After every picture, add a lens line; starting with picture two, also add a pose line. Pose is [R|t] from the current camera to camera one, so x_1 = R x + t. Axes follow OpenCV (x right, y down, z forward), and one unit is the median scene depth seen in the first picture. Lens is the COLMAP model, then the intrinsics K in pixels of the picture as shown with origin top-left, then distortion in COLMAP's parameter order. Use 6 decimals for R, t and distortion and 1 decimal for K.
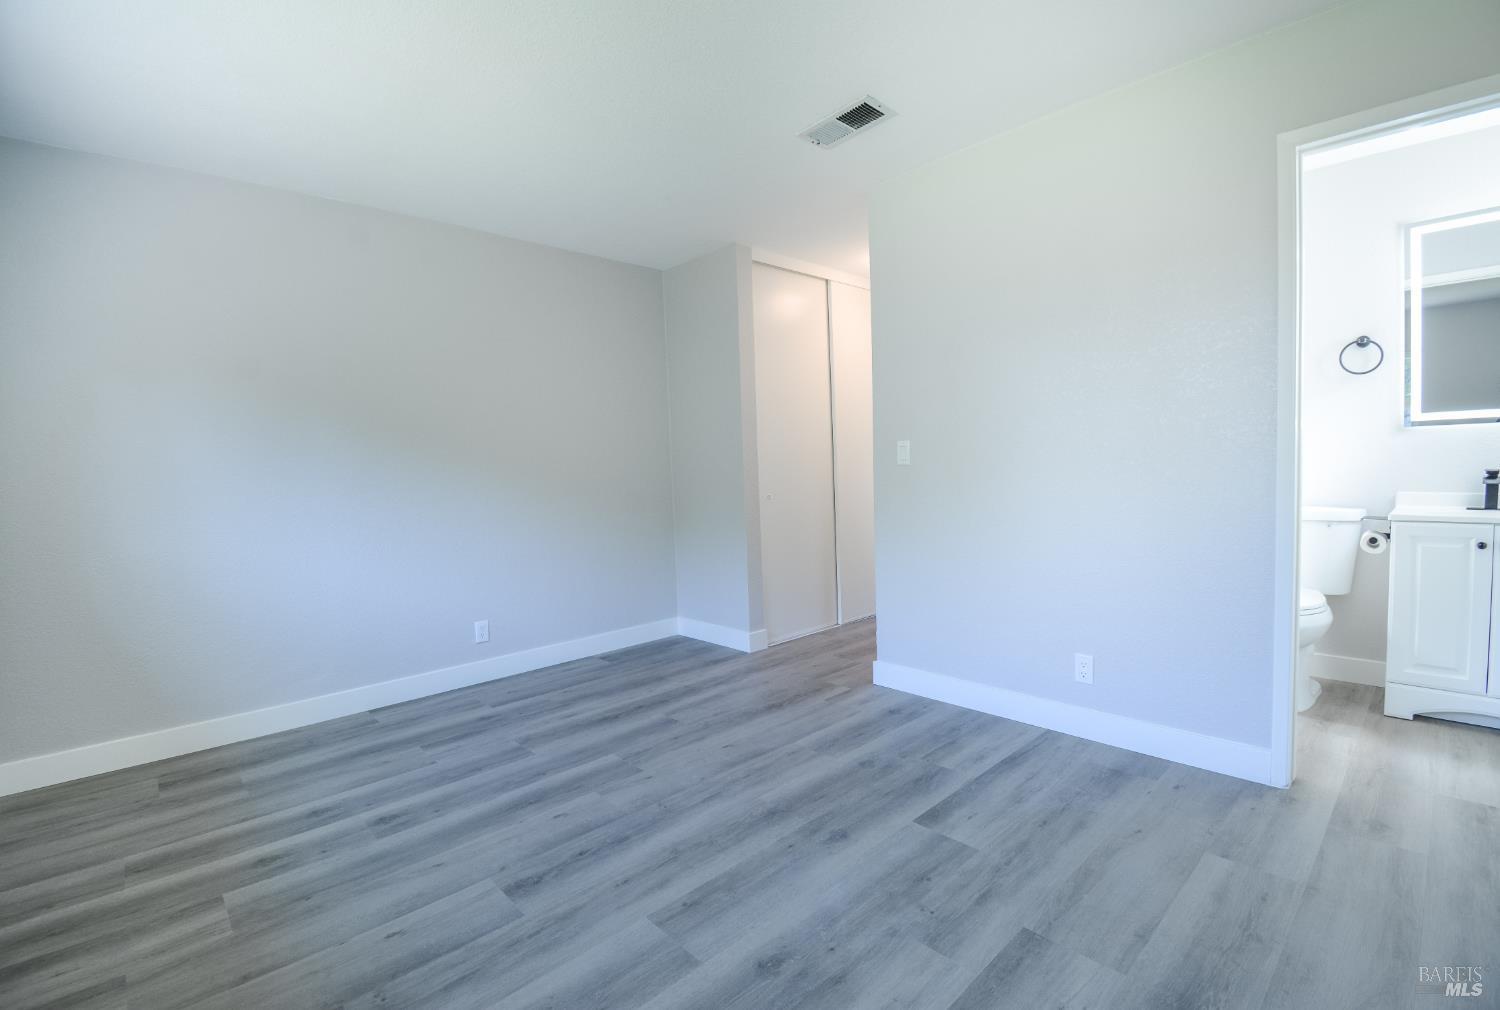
lens RADIAL K [[667.4, 0, 750.0], [0, 667.4, 505.0], [0, 0, 1]] dist [0.003068, -0.018946]
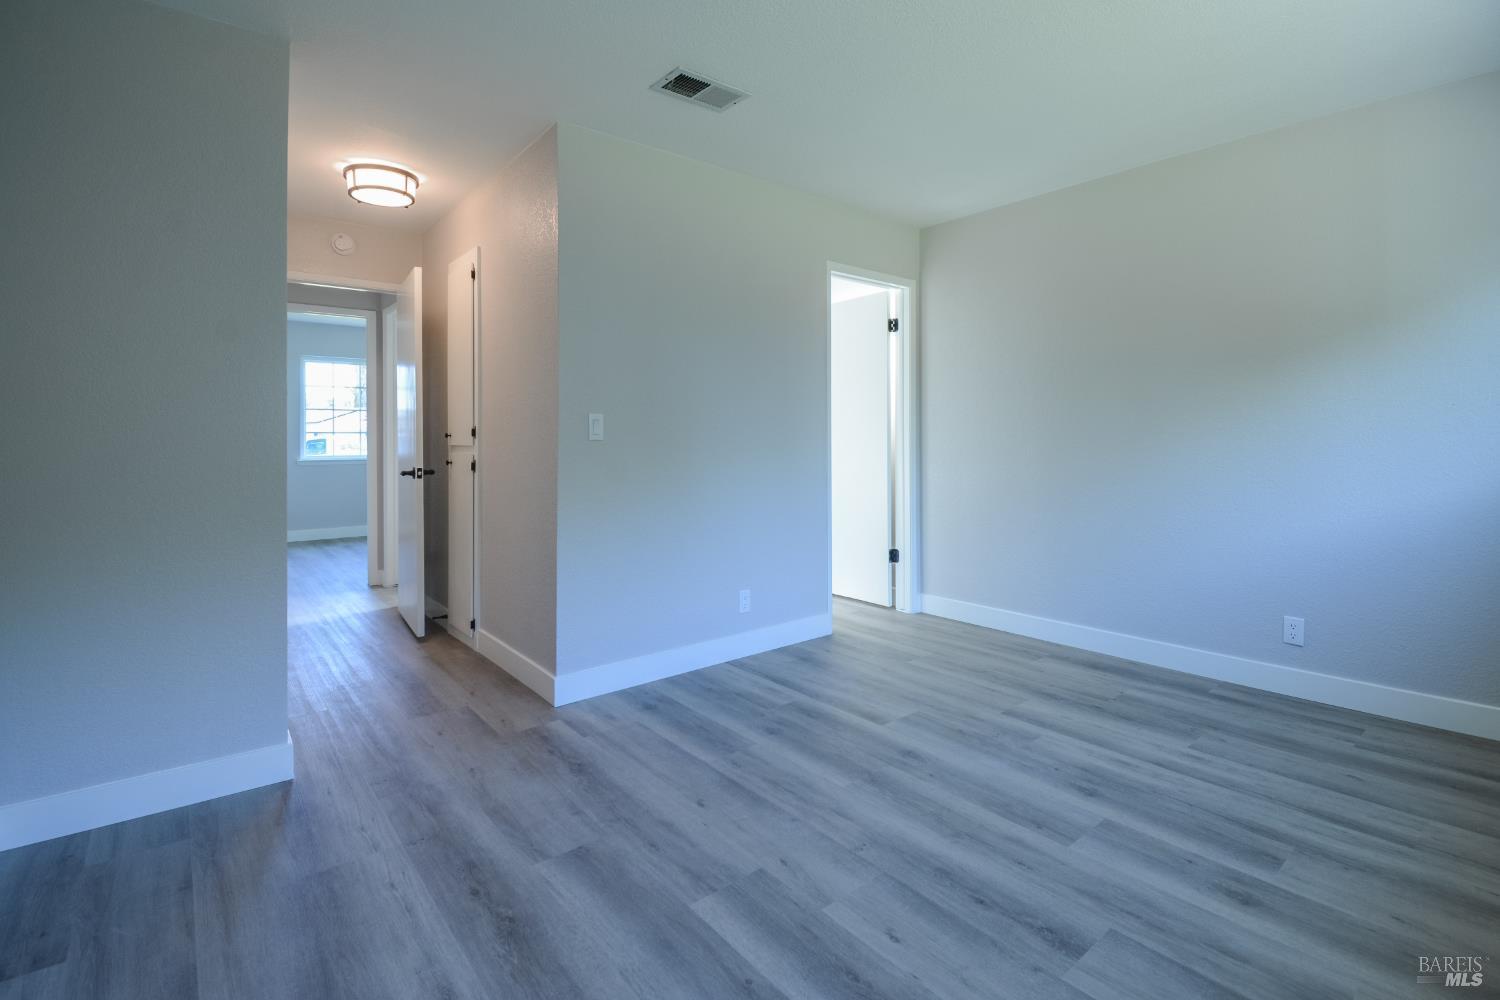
lens RADIAL K [[703.8, 0, 750.0], [0, 703.8, 500.0], [0, 0, 1]] dist [0.019766, -0.029898]
pose [[0.057340, -0.054924, 0.996843, -0.809283], [0.058729, 0.996942, 0.051551, -0.014688], [-0.996626, 0.055588, 0.060390, 0.889506]]
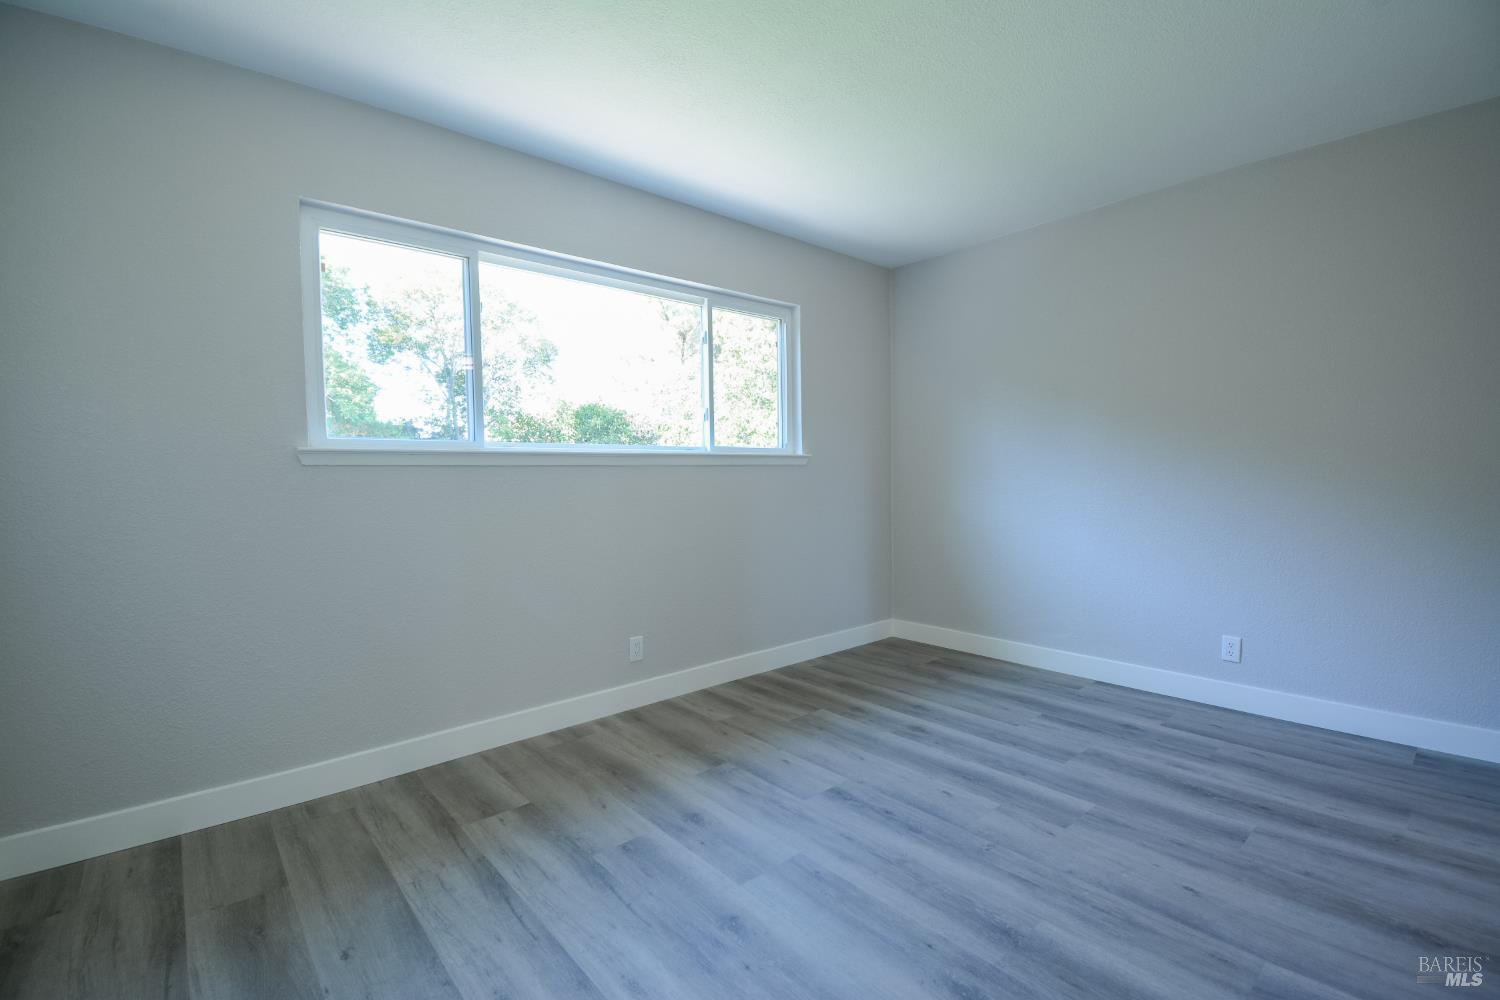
lens RADIAL K [[663.1, 0, 750.0], [0, 663.1, 500.0], [0, 0, 1]] dist [0.017752, -0.025426]
pose [[-0.037486, 0.078104, -0.996240, 0.600485], [-0.039585, 0.996042, 0.079578, -0.051059], [0.998513, 0.042419, -0.034246, 0.585027]]
